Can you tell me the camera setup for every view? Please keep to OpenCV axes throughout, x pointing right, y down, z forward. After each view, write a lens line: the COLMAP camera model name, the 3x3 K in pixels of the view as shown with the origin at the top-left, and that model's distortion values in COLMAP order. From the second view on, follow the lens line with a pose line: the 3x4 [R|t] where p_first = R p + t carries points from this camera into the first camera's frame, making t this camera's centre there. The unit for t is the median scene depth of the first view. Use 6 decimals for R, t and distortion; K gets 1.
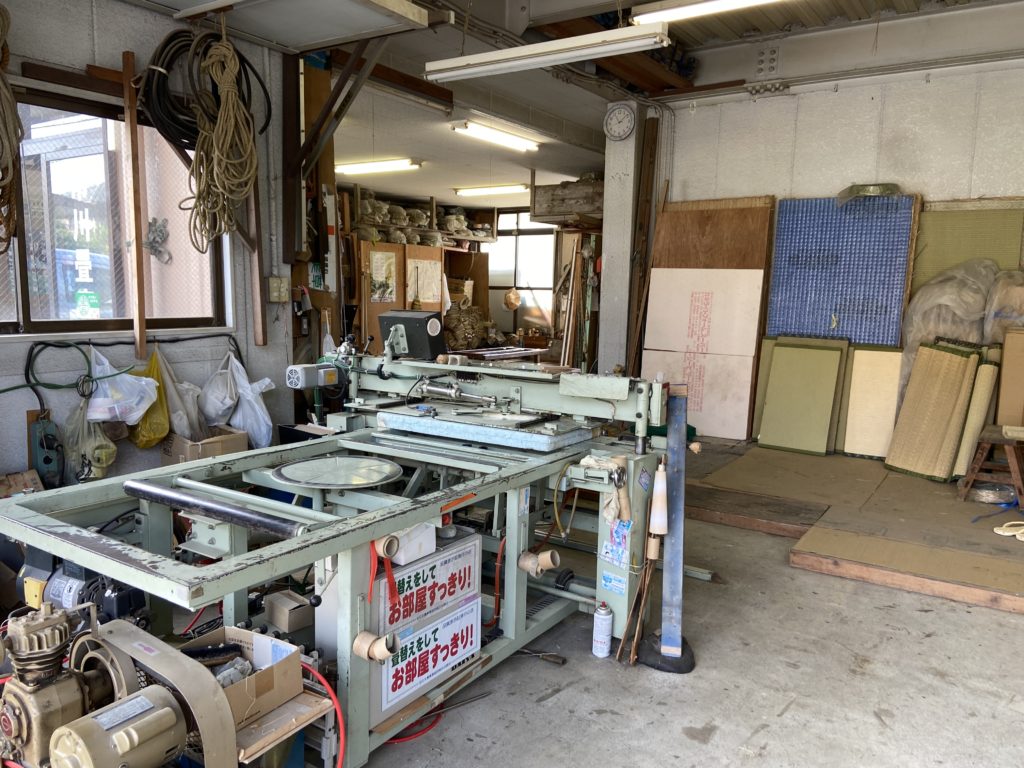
lens RADIAL K [[775.8, 0, 507.9], [0, 775.8, 388.1], [0, 0, 1]] dist [0.099927, -0.135895]
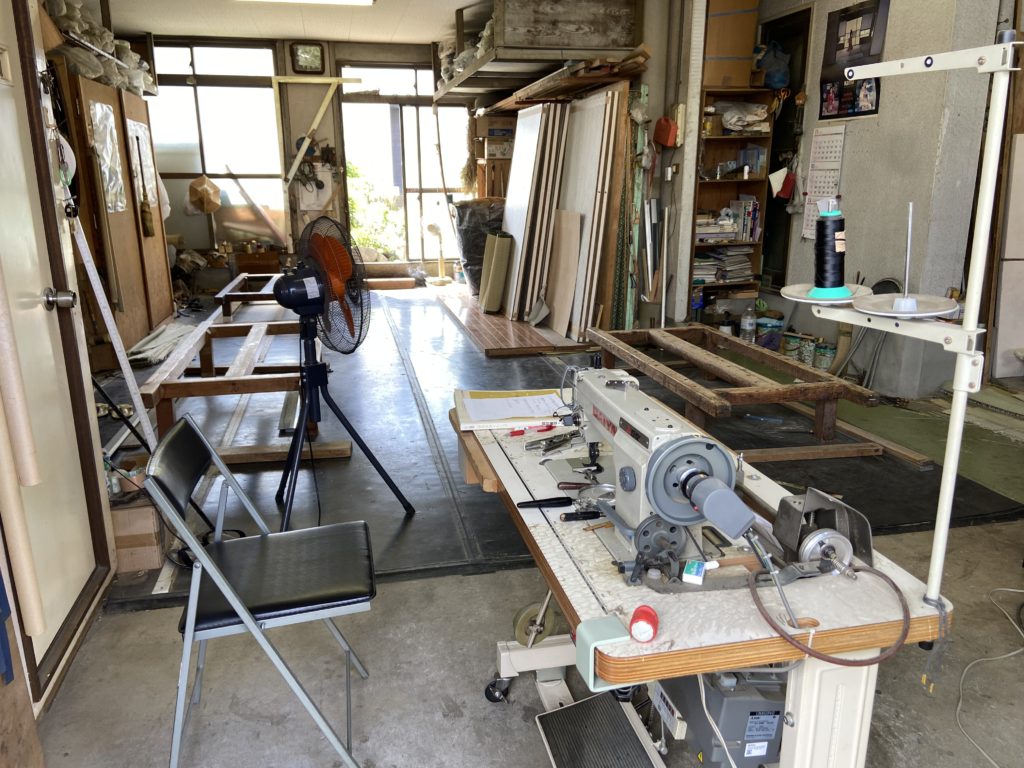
lens RADIAL K [[775.8, 0, 507.9], [0, 775.8, 388.1], [0, 0, 1]] dist [0.099927, -0.135895]
pose [[0.698513, -0.213584, 0.682980, -0.287632], [0.113005, 0.975367, 0.189445, -0.056412], [-0.706618, -0.055150, 0.705442, 0.385360]]
